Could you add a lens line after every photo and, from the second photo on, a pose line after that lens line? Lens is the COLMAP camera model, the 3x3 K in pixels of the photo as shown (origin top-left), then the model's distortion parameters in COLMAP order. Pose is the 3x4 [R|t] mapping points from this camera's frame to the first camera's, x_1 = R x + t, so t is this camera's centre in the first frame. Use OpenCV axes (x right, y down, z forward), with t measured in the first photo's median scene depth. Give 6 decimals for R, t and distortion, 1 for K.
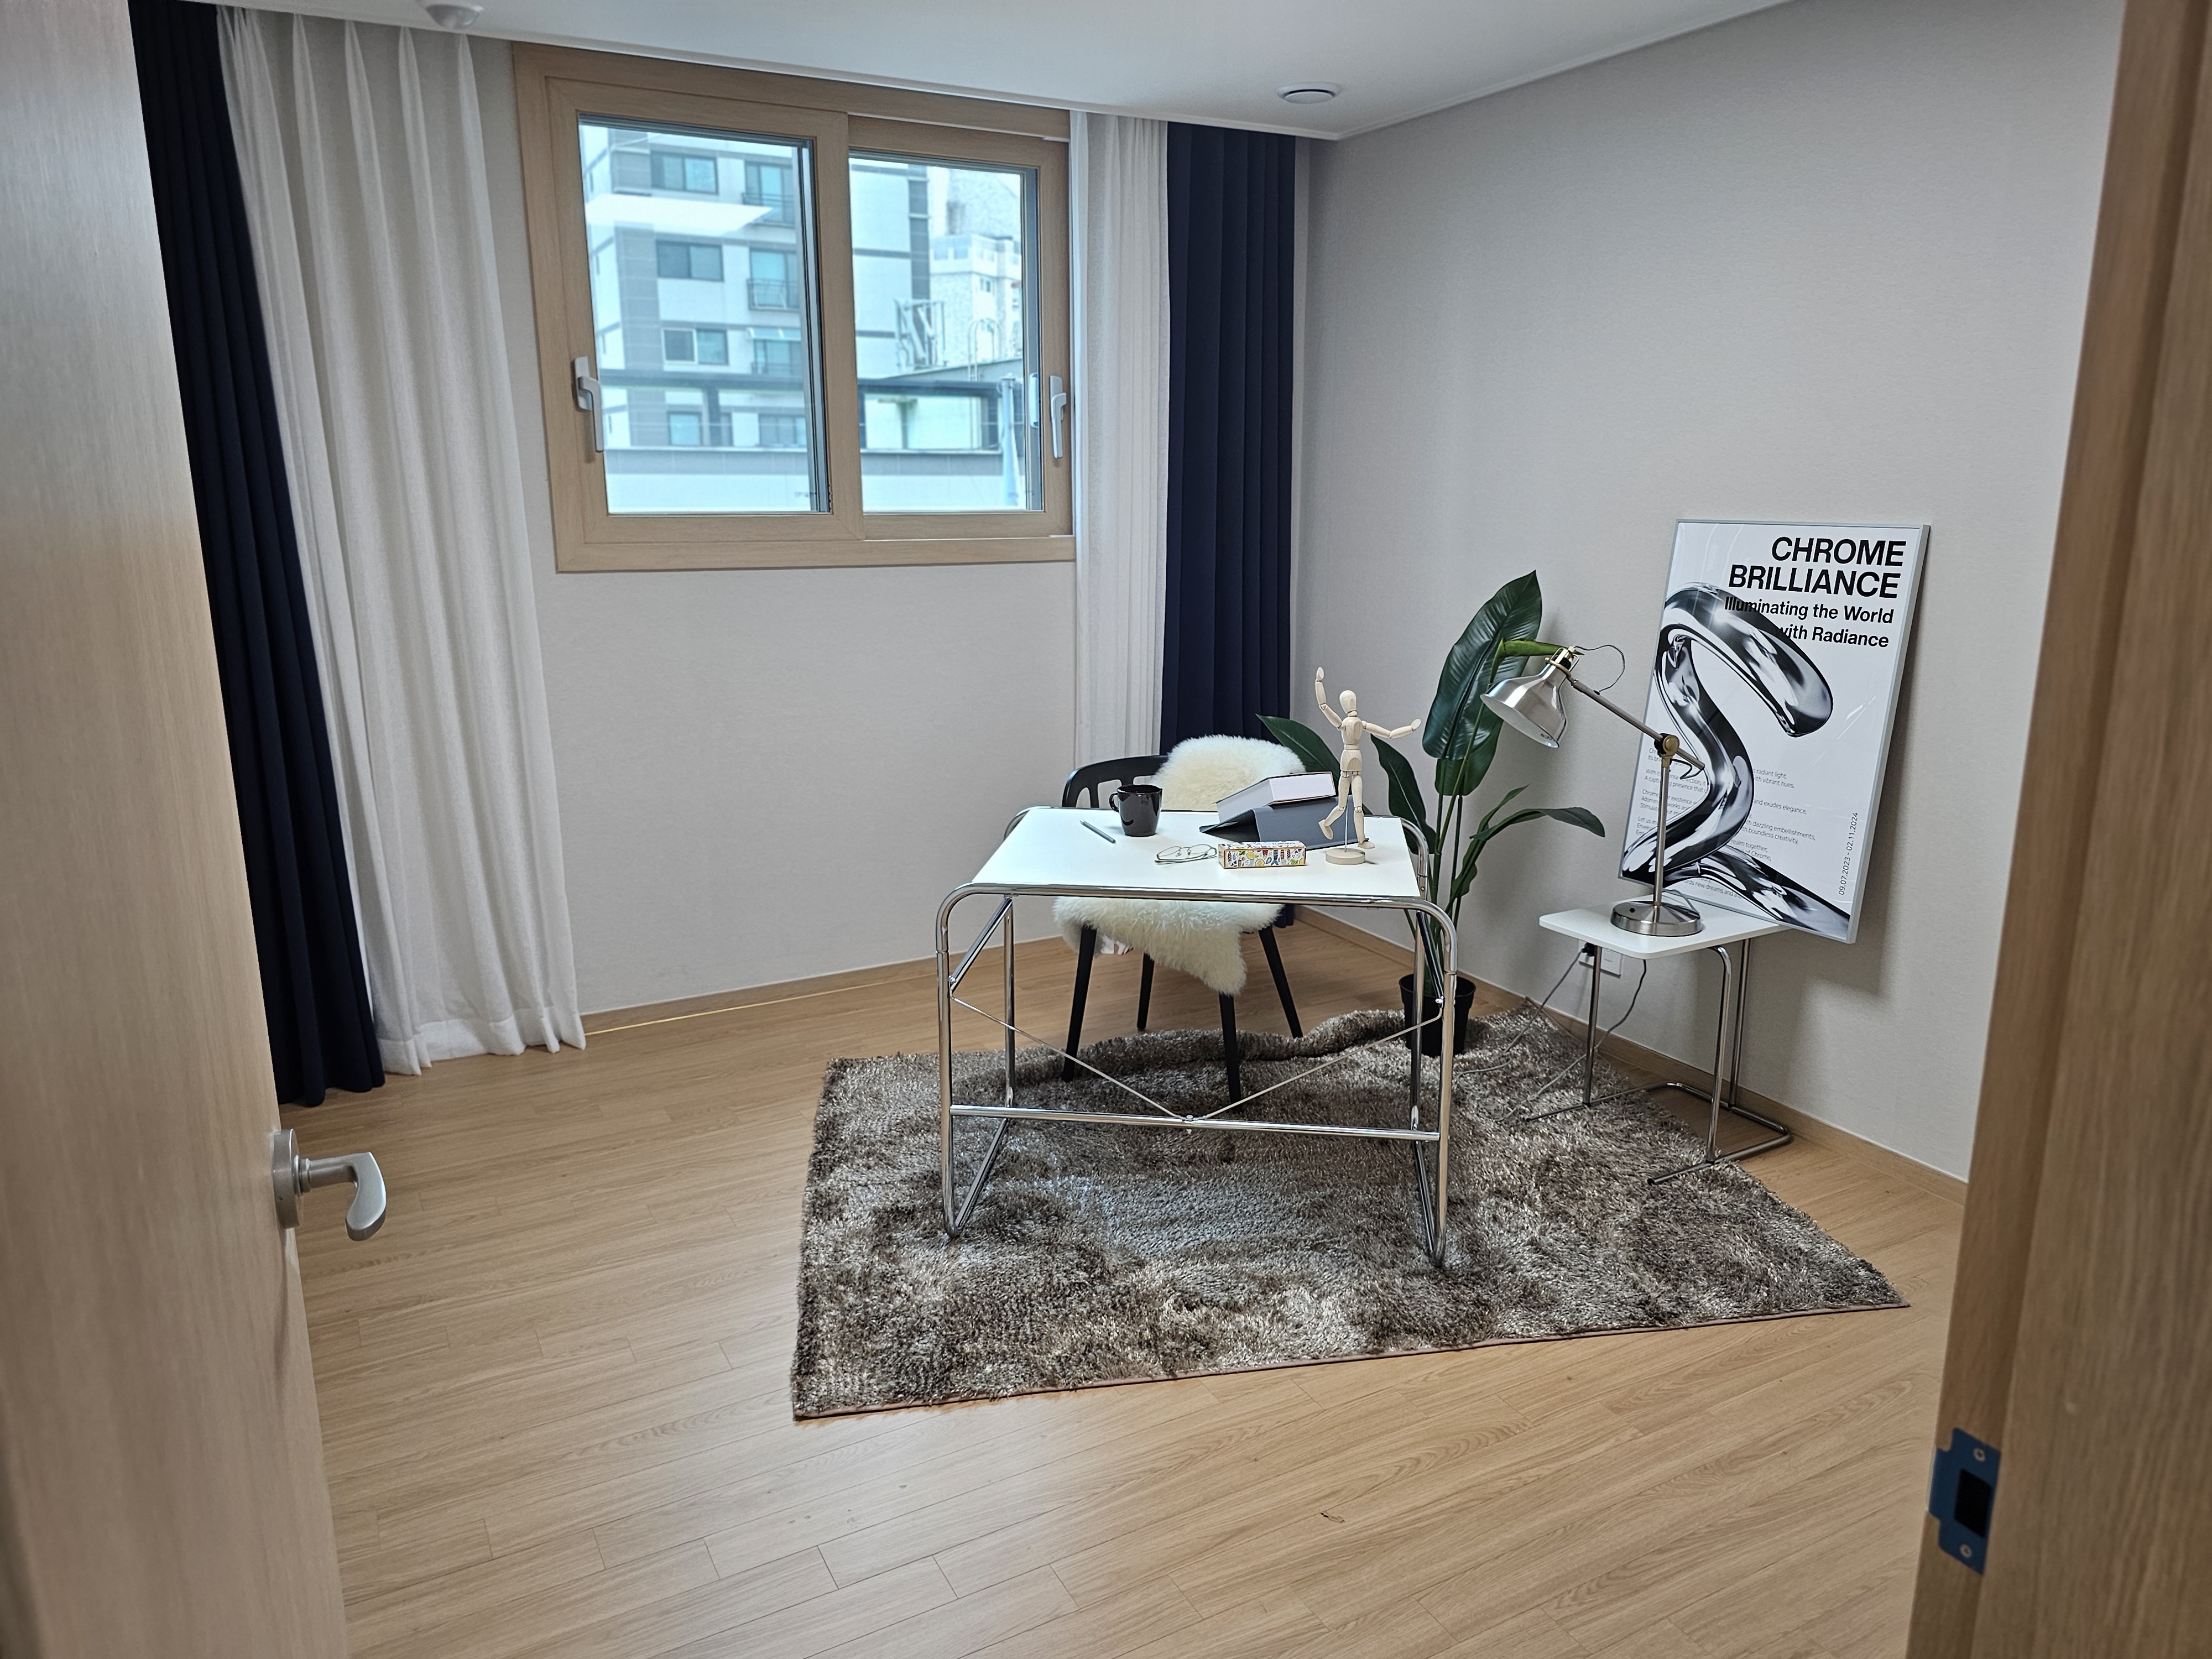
lens RADIAL K [[1436.7, 0, 1106.0], [0, 1436.7, 829.5], [0, 0, 1]] dist [0.006691, -0.050824]
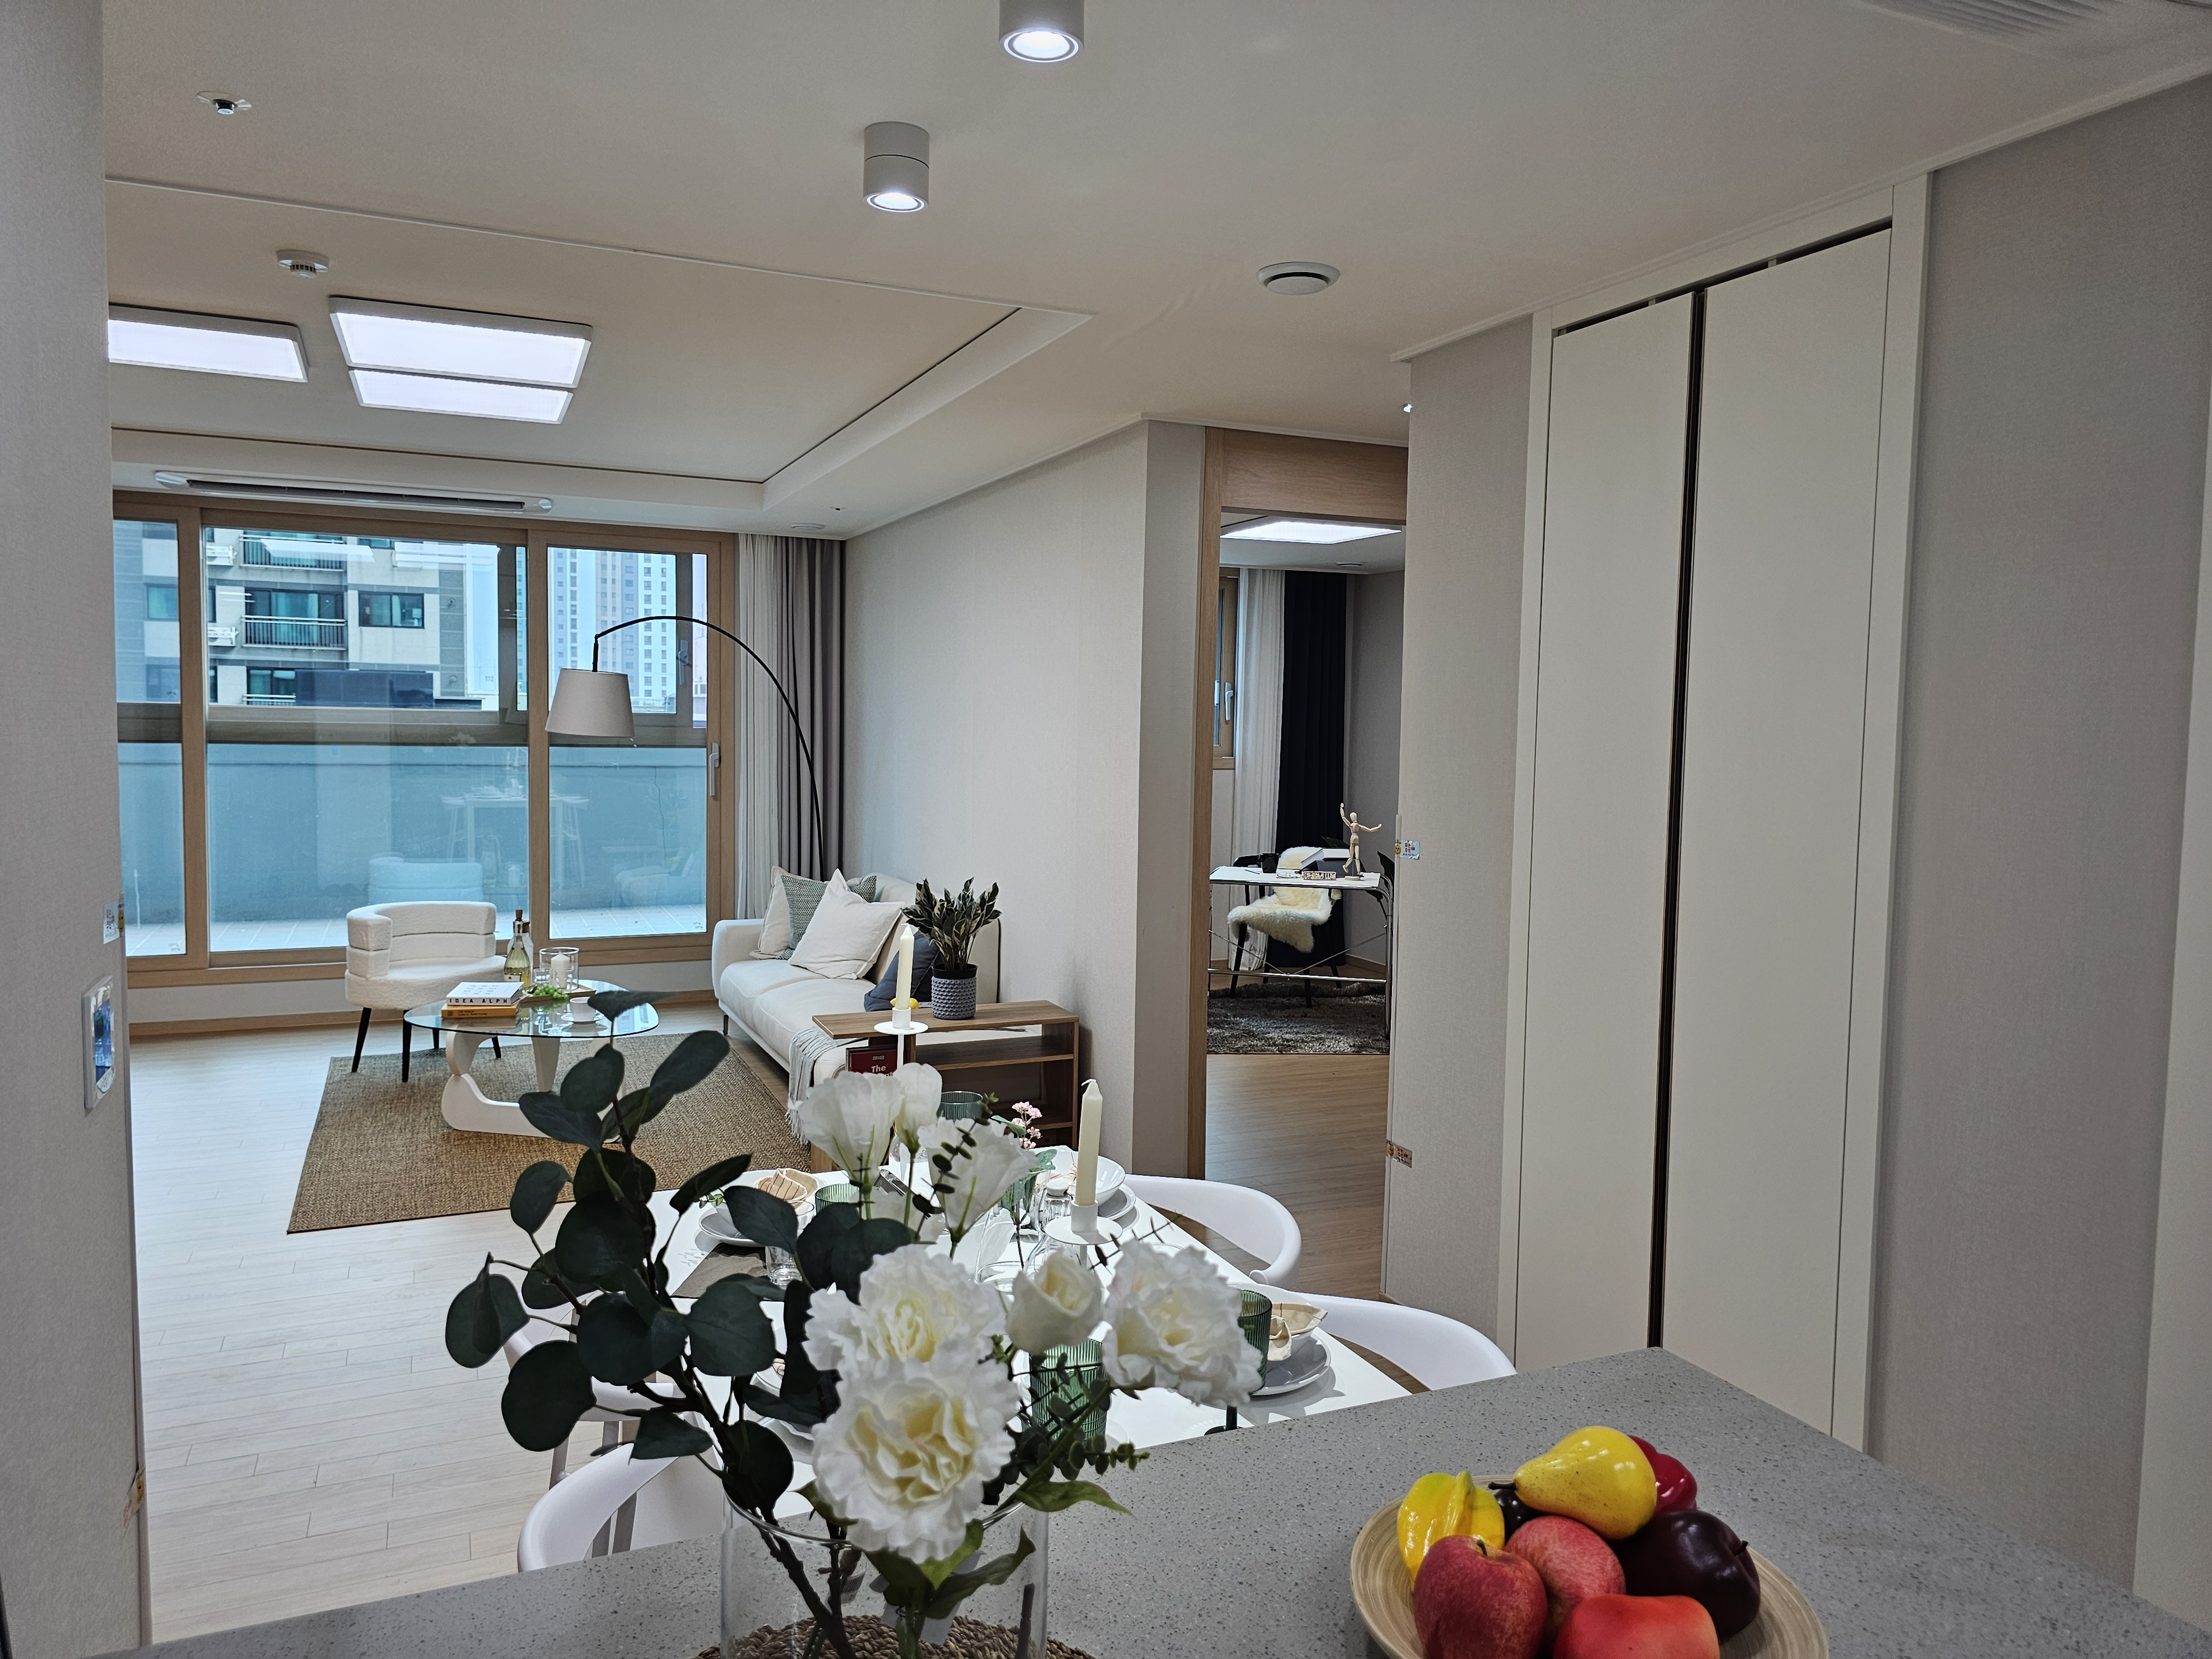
lens RADIAL K [[1436.7, 0, 1106.0], [0, 1436.7, 829.5], [0, 0, 1]] dist [0.006691, -0.050824]
pose [[0.997463, 0.030077, -0.064525, -0.090076], [-0.040546, 0.985014, -0.167639, 0.319559], [0.058516, 0.169830, 0.983735, -1.302867]]
